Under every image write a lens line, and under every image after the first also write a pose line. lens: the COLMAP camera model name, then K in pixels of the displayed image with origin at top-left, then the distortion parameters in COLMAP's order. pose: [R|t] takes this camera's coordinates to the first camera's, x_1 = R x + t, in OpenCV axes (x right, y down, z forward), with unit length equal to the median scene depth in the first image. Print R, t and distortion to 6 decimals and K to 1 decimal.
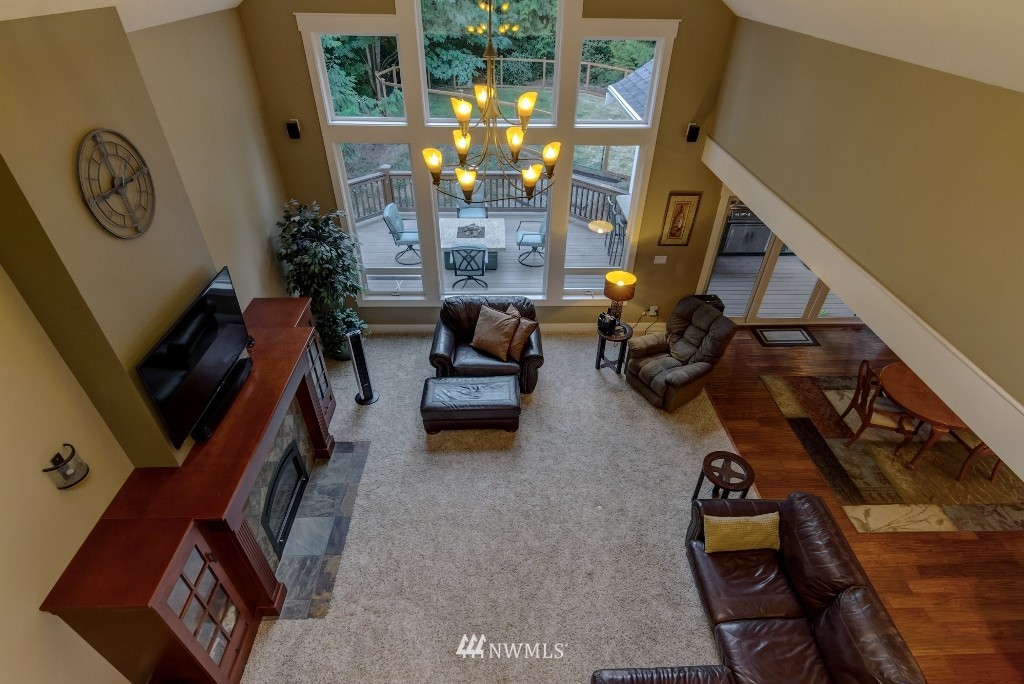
lens RADIAL K [[512.4, 0, 515.4], [0, 512.4, 349.4], [0, 0, 1]] dist [0.016044, -0.006566]
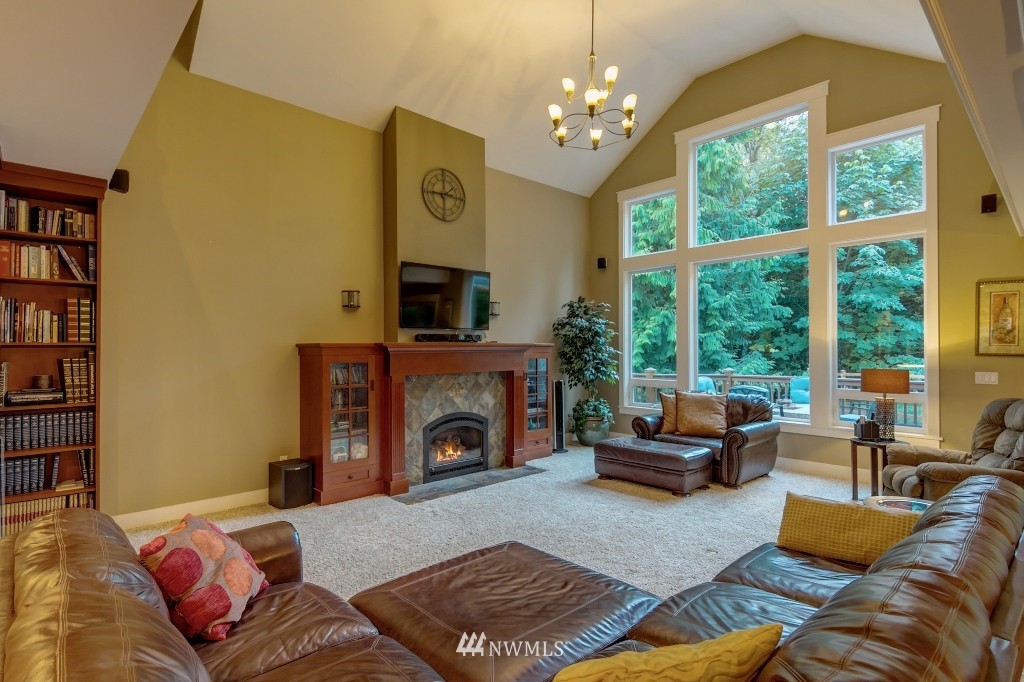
lens RADIAL K [[512.4, 0, 513.9], [0, 512.4, 344.1], [0, 0, 1]] dist [0.016044, -0.006566]
pose [[0.653572, -0.026278, -0.756408, 0.463417], [-0.448506, 0.791576, -0.415030, 0.434556], [0.609661, 0.610506, 0.505566, 0.257927]]
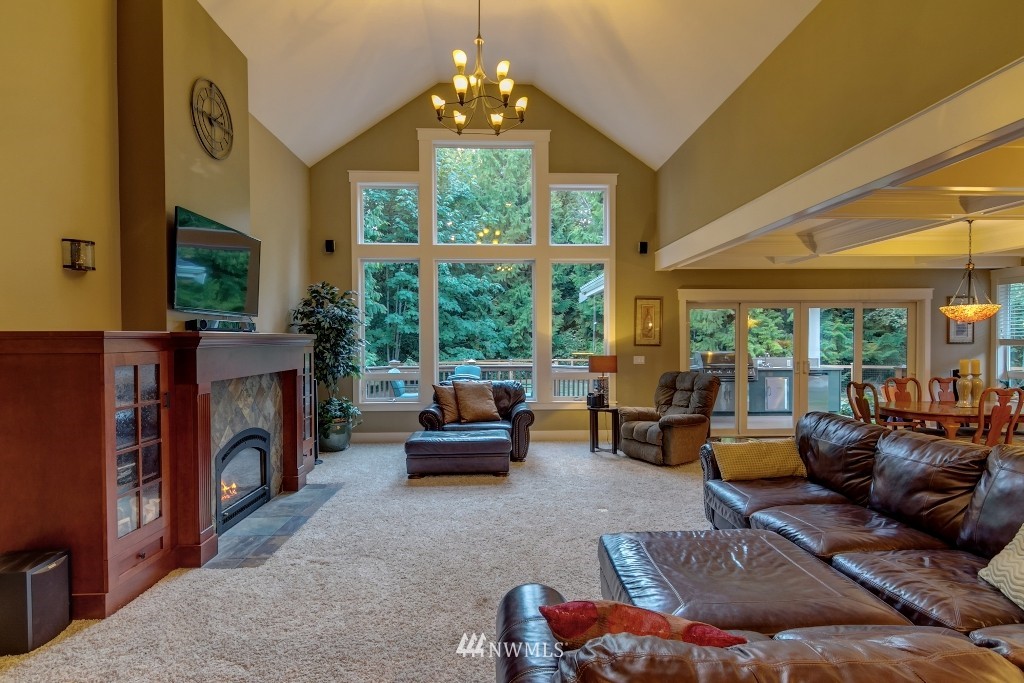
lens RADIAL K [[512.4, 0, 514.1], [0, 512.4, 346.9], [0, 0, 1]] dist [0.016044, -0.006566]
pose [[0.999761, -0.021485, 0.004026, 0.016261], [0.019624, 0.801033, -0.598298, 0.524156], [0.009629, 0.598235, 0.801263, 0.128255]]
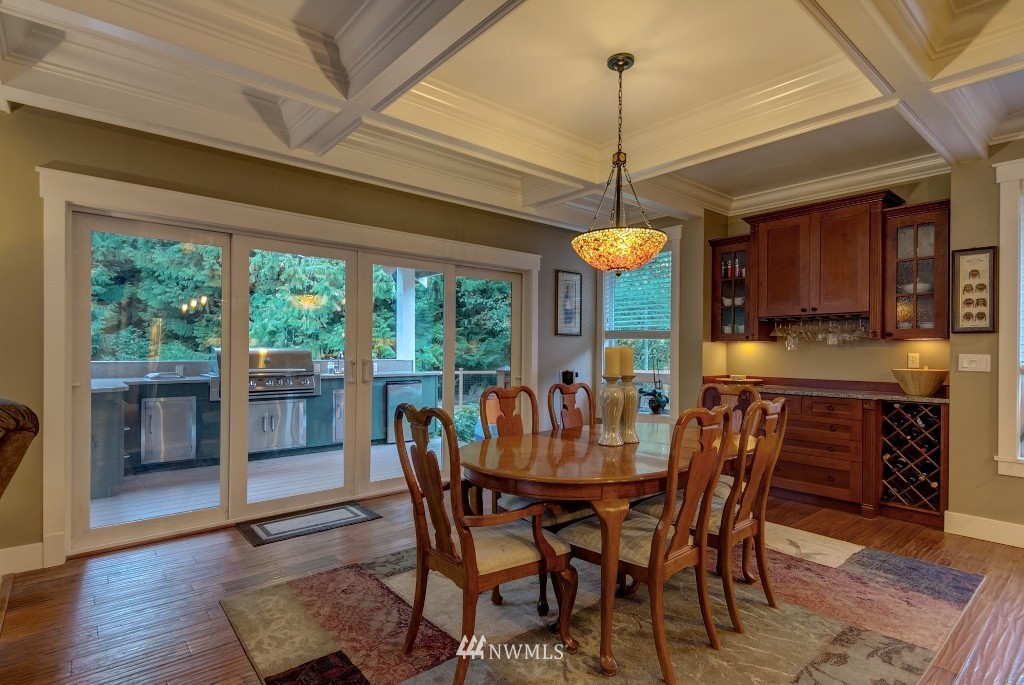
lens RADIAL K [[512.4, 0, 513.9], [0, 512.4, 348.2], [0, 0, 1]] dist [0.016044, -0.006566]
pose [[0.781092, -0.008571, 0.624357, 0.475639], [0.384990, 0.793844, -0.470738, 0.186549], [-0.491608, 0.608061, 0.623365, 0.649680]]
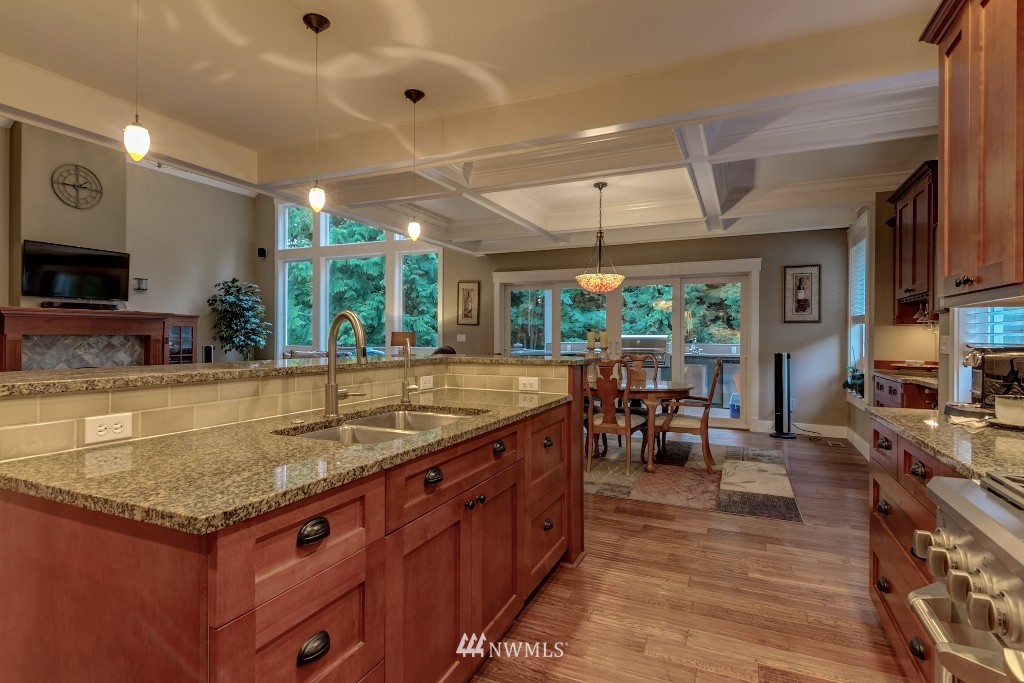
lens RADIAL K [[512.4, 0, 514.6], [0, 512.4, 333.4], [0, 0, 1]] dist [0.016044, -0.006566]
pose [[0.898355, -0.014450, -0.439032, 1.079437], [-0.259554, 0.788863, -0.557069, 0.530024], [0.354386, 0.614399, 0.704929, 0.223629]]
